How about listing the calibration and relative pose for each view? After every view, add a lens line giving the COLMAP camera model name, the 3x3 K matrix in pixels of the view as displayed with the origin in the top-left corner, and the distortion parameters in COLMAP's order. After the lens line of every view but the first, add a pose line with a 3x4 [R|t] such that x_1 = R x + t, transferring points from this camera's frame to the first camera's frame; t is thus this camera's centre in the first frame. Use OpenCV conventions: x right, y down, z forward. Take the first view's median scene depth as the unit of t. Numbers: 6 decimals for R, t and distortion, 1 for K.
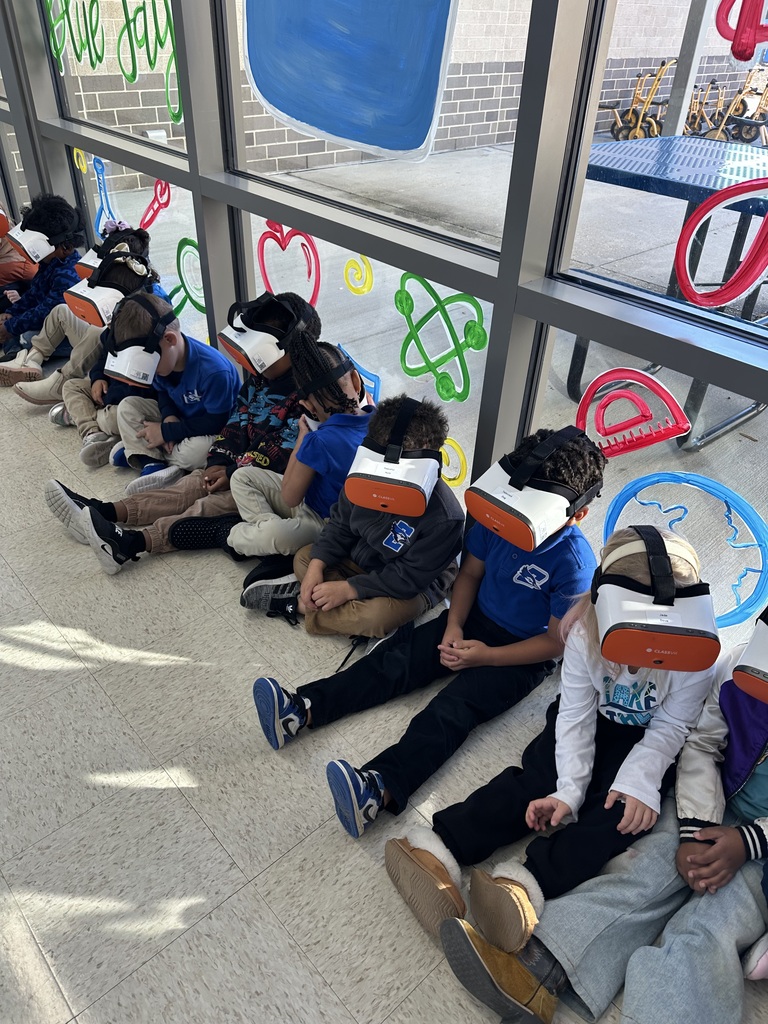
lens RADIAL K [[735.3, 0, 384.0], [0, 735.3, 512.0], [0, 0, 1]] dist [0.031525, -0.047740]
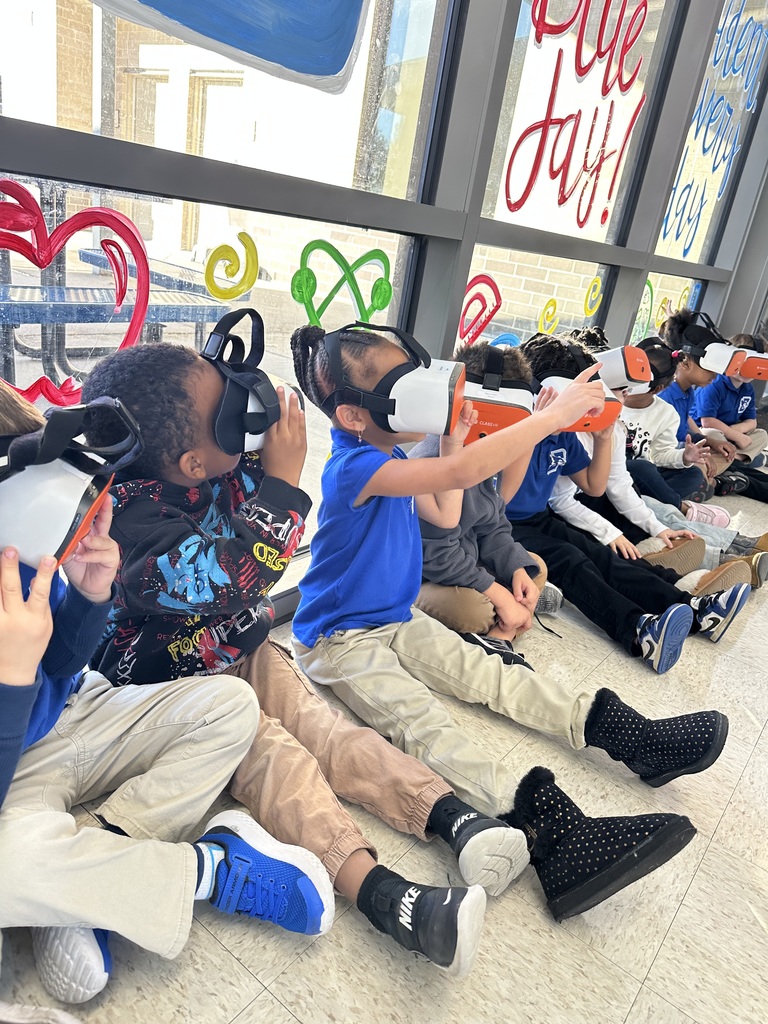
lens RADIAL K [[735.3, 0, 384.0], [0, 735.3, 512.0], [0, 0, 1]] dist [0.031525, -0.047740]
pose [[-0.186098, -0.409861, 0.892962, -0.759805], [0.437834, 0.779020, 0.448809, -0.410461], [-0.879584, 0.474492, 0.034477, 1.022939]]
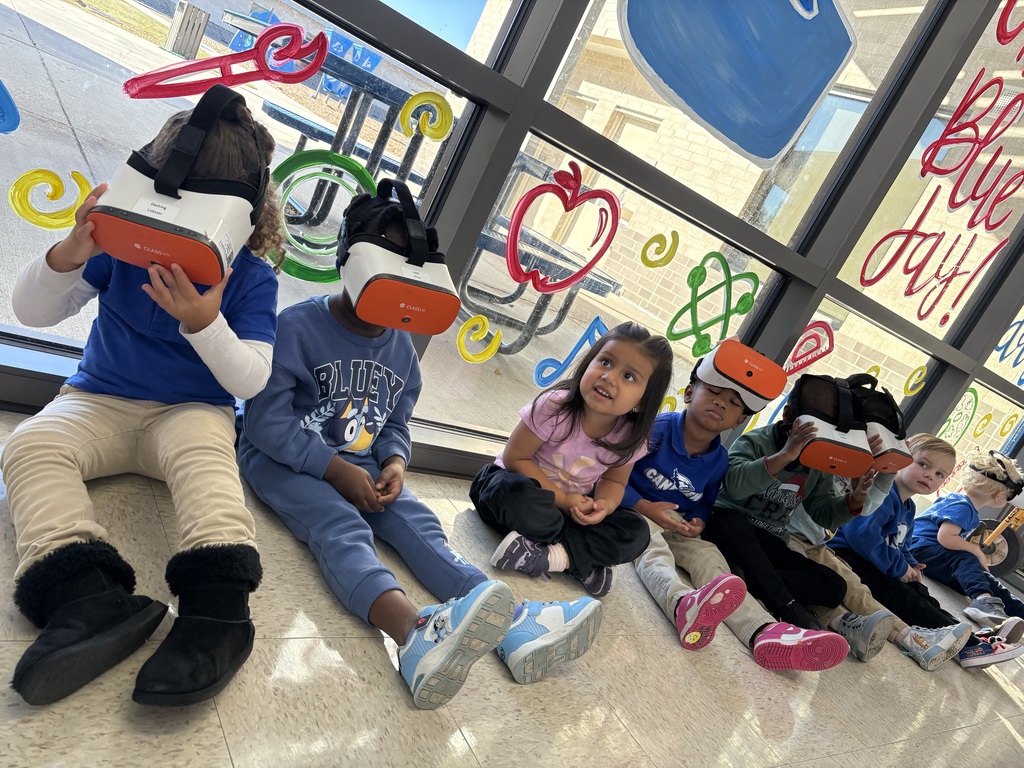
lens RADIAL K [[767.6, 0, 512.0], [0, 767.6, 384.0], [0, 0, 1]] dist [0.011422, 0.001240]
pose [[0.129490, -0.231851, 0.964094, -1.150616], [0.169724, 0.963114, 0.208819, -0.420333], [-0.976947, 0.136590, 0.164064, 1.114673]]
